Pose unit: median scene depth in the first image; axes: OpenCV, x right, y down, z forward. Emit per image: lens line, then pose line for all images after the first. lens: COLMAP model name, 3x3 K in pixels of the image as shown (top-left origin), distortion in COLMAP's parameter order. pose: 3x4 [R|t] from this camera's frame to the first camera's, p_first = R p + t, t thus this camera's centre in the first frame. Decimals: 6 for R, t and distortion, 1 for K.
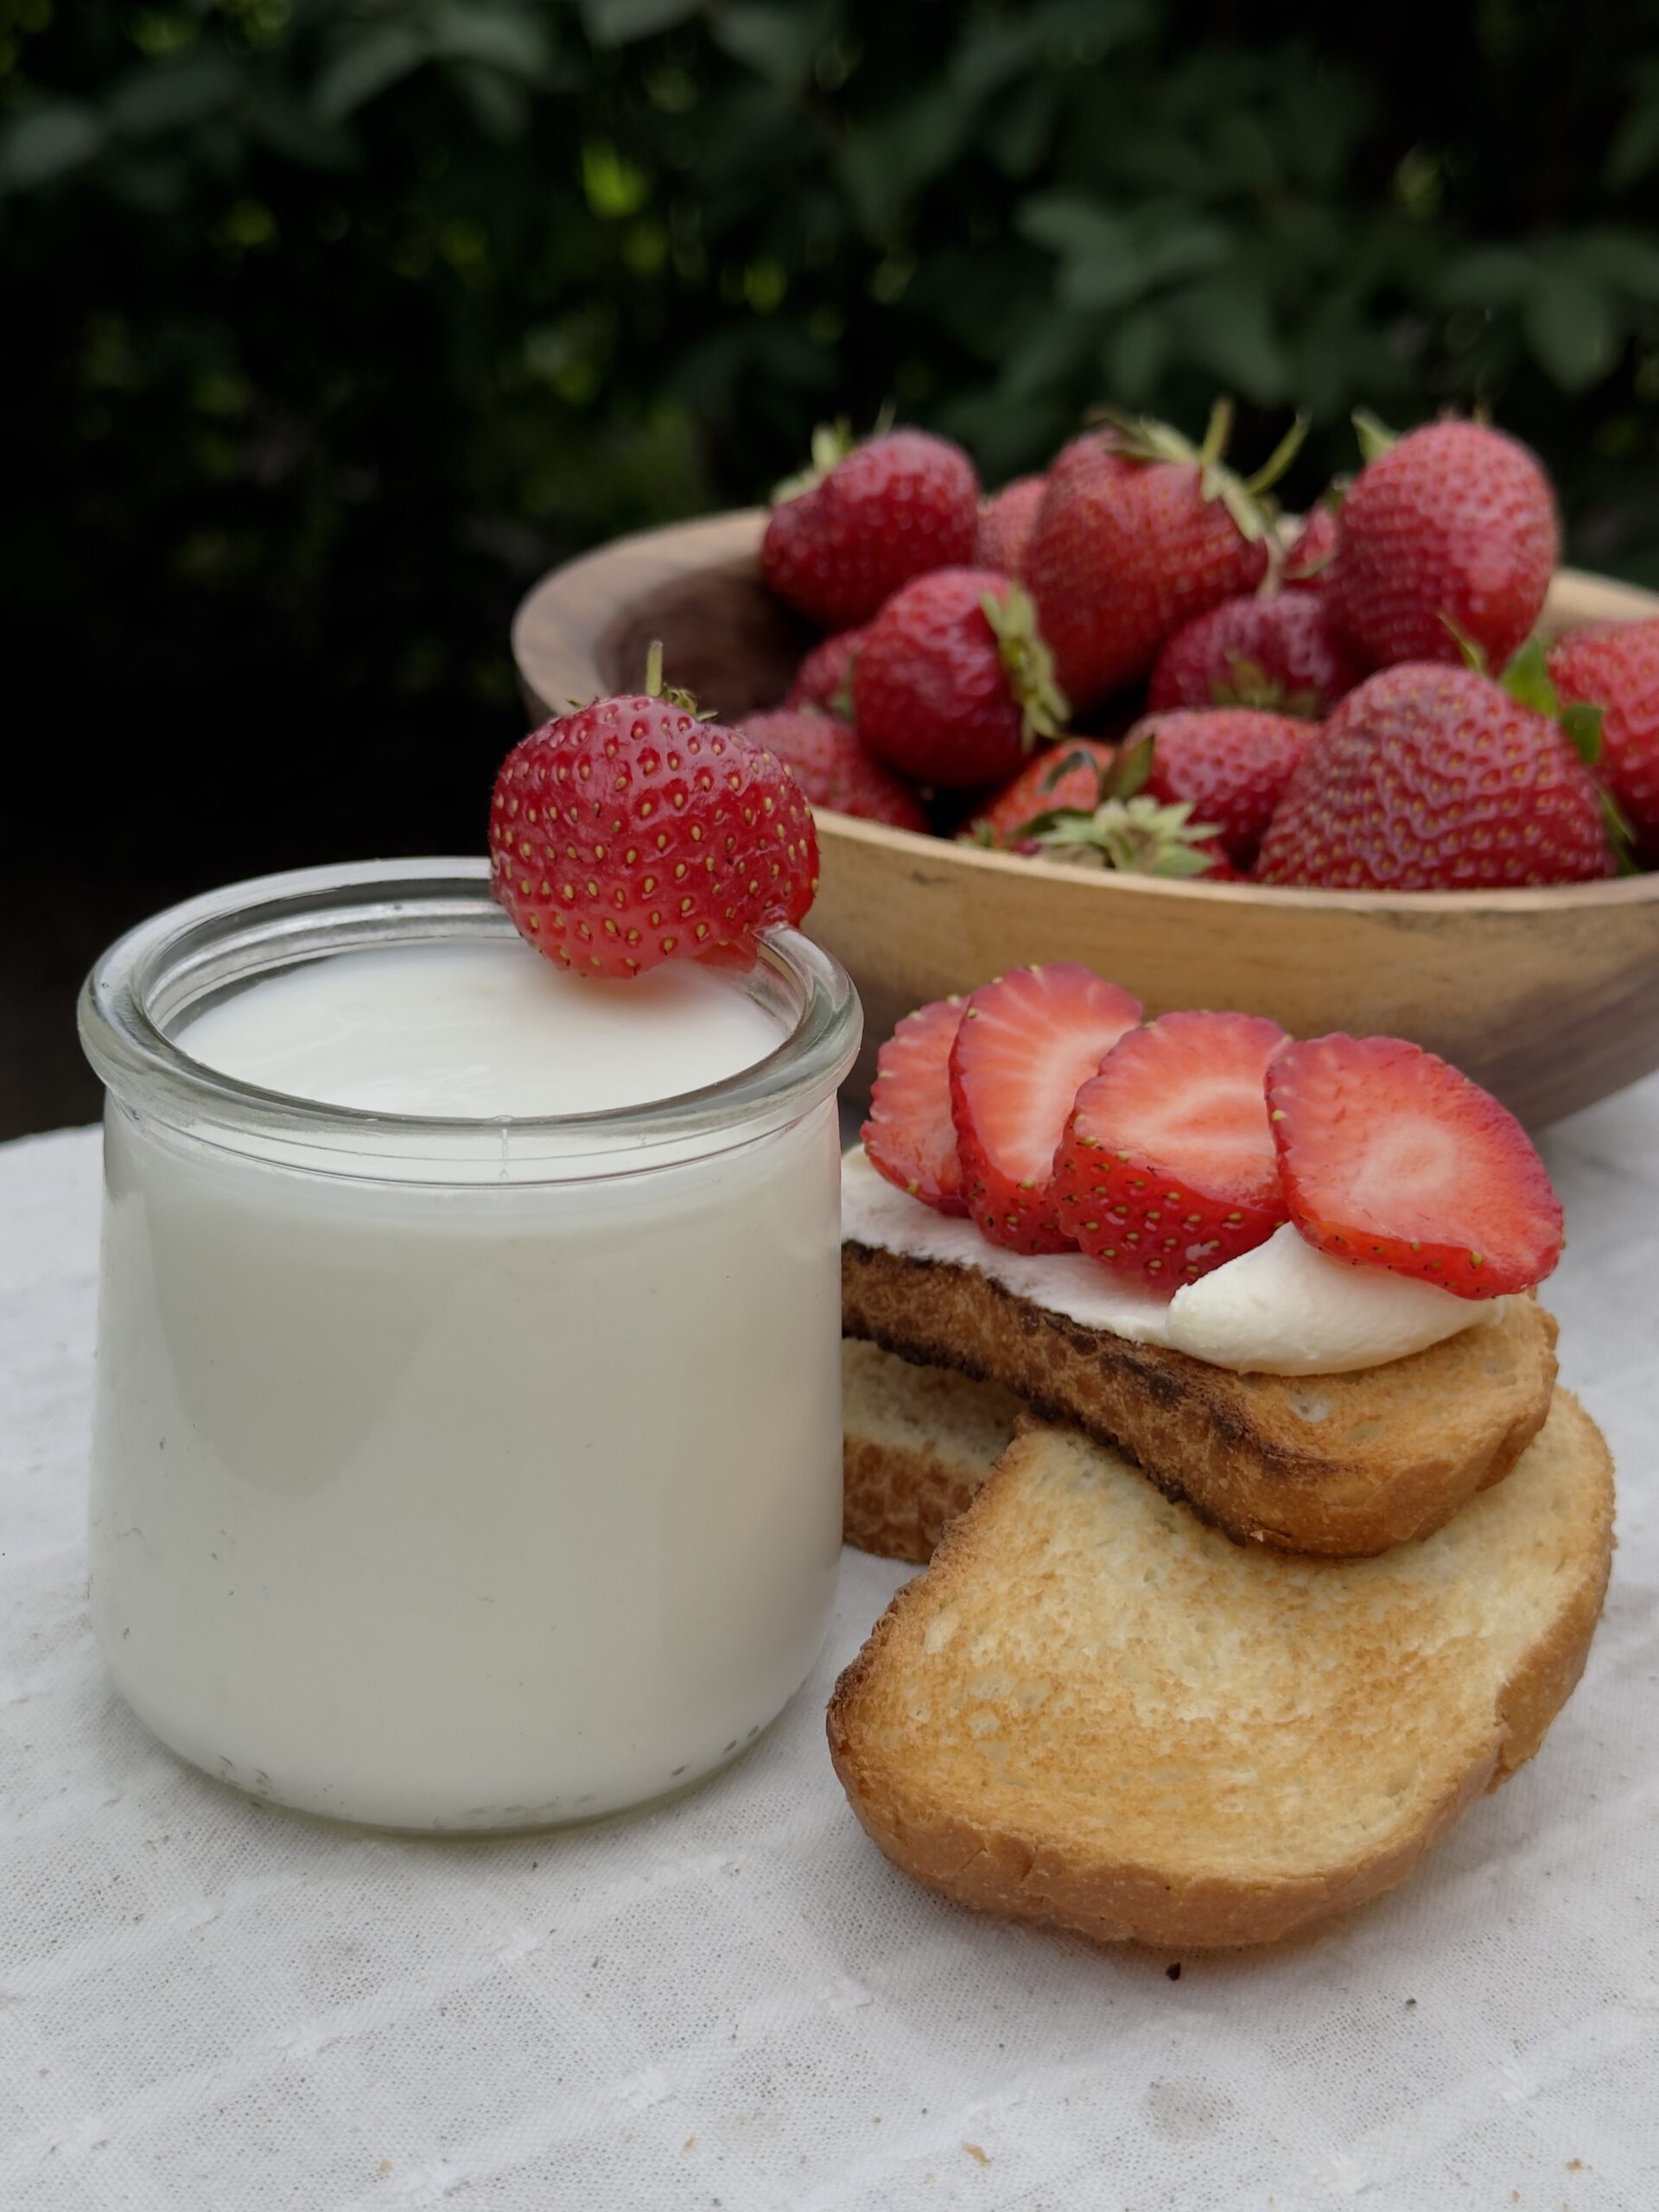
lens RADIAL K [[3041.0, 0, 829.5], [0, 3041.0, 1106.0], [0, 0, 1]] dist [0.044403, -0.003006]
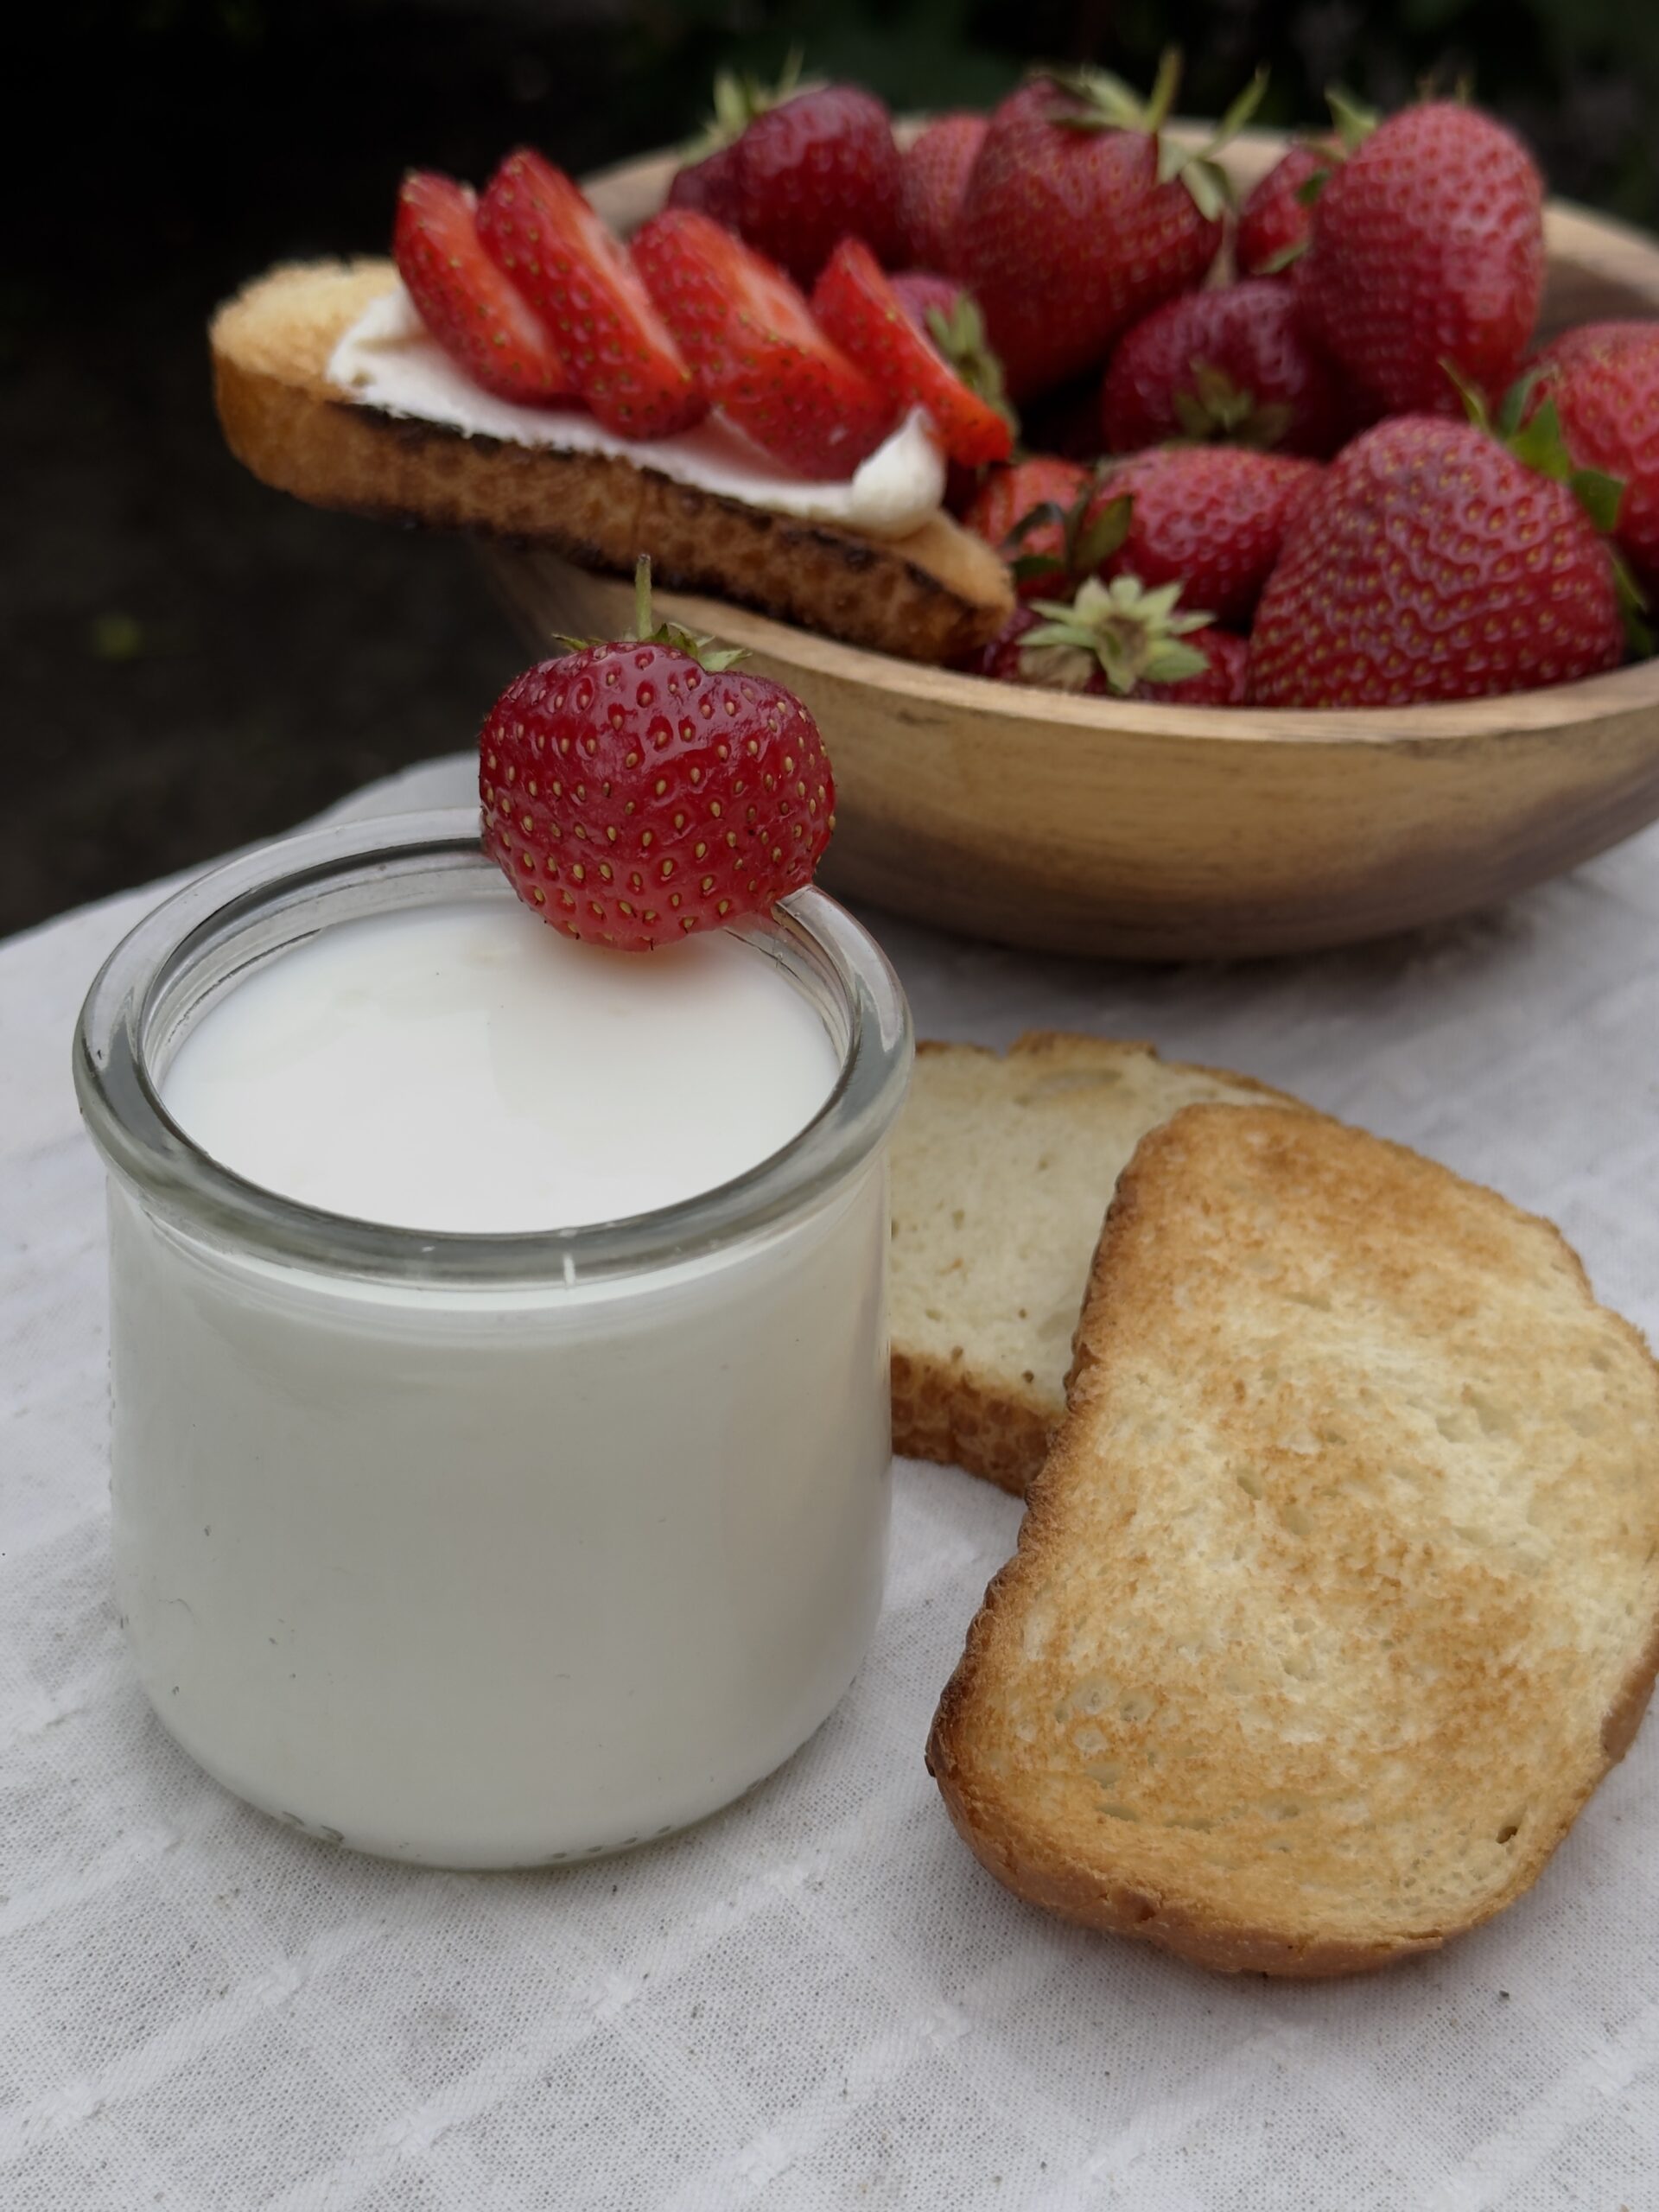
lens RADIAL K [[3073.9, 0, 829.5], [0, 3073.9, 1106.0], [0, 0, 1]] dist [0.054200, -0.027755]
pose [[0.997025, -0.053290, 0.055688, -0.051447], [0.040557, 0.977098, 0.208891, -0.151625], [-0.065544, -0.206011, 0.976352, 0.054039]]
